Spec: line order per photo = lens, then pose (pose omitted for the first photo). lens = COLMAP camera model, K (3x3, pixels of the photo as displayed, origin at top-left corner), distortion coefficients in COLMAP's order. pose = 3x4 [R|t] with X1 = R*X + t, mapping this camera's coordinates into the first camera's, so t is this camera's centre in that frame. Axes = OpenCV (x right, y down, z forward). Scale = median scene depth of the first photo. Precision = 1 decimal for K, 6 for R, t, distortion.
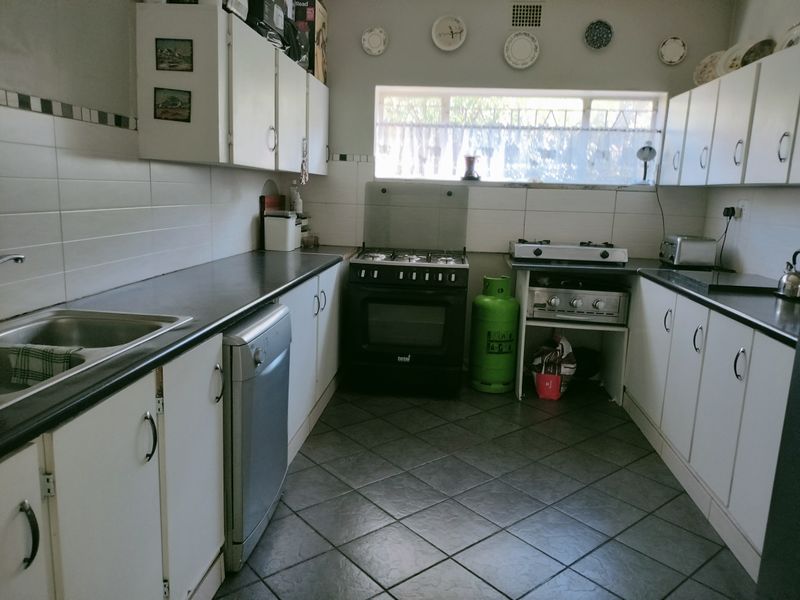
lens RADIAL K [[594.8, 0, 401.6], [0, 594.8, 302.5], [0, 0, 1]] dist [0.090161, -0.153242]
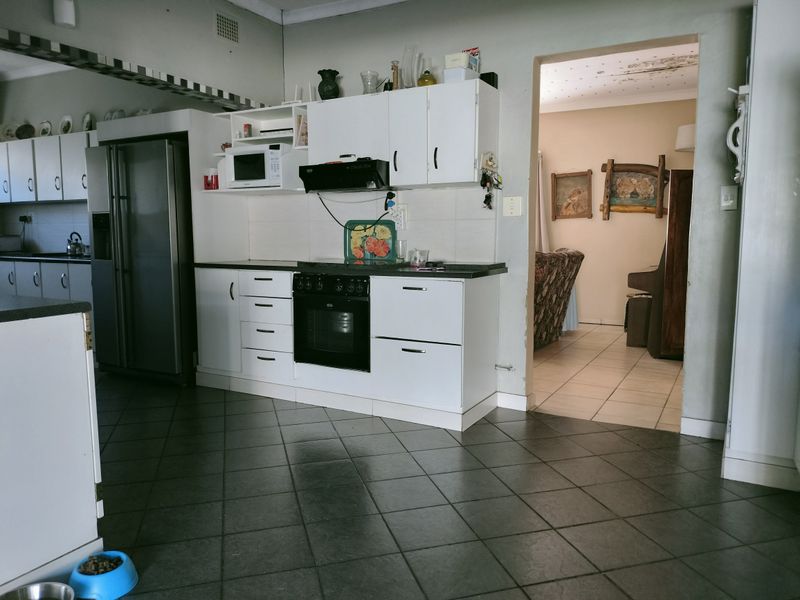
lens RADIAL K [[594.8, 0, 401.6], [0, 594.8, 302.5], [0, 0, 1]] dist [0.090161, -0.153242]
pose [[0.402346, -0.143442, 0.904180, -0.546738], [0.184386, 0.980106, 0.073439, 0.140982], [-0.896727, 0.137171, 0.420791, -0.590516]]
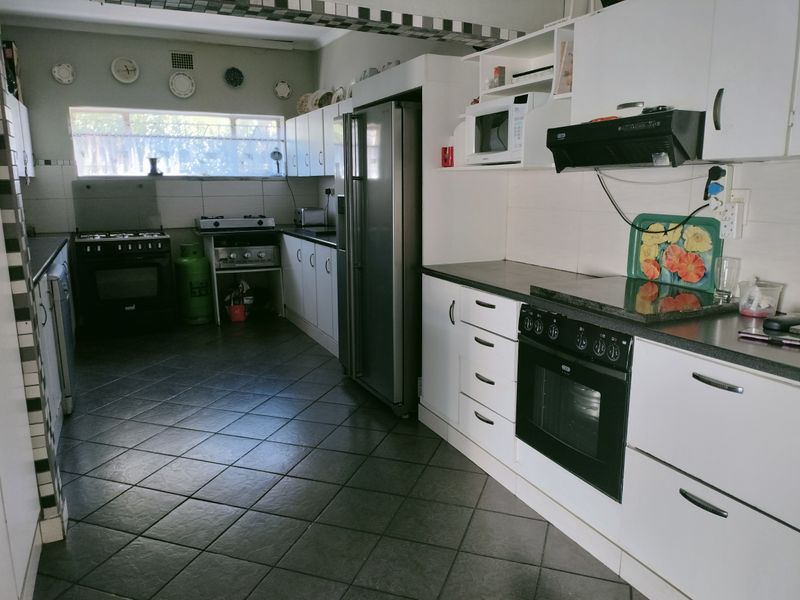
lens RADIAL K [[594.8, 0, 401.6], [0, 594.8, 302.5], [0, 0, 1]] dist [0.090161, -0.153242]
pose [[0.855531, -0.143717, 0.497405, -0.142767], [0.132191, 0.989495, 0.058532, 0.079771], [-0.500591, 0.015677, 0.865542, -0.499698]]
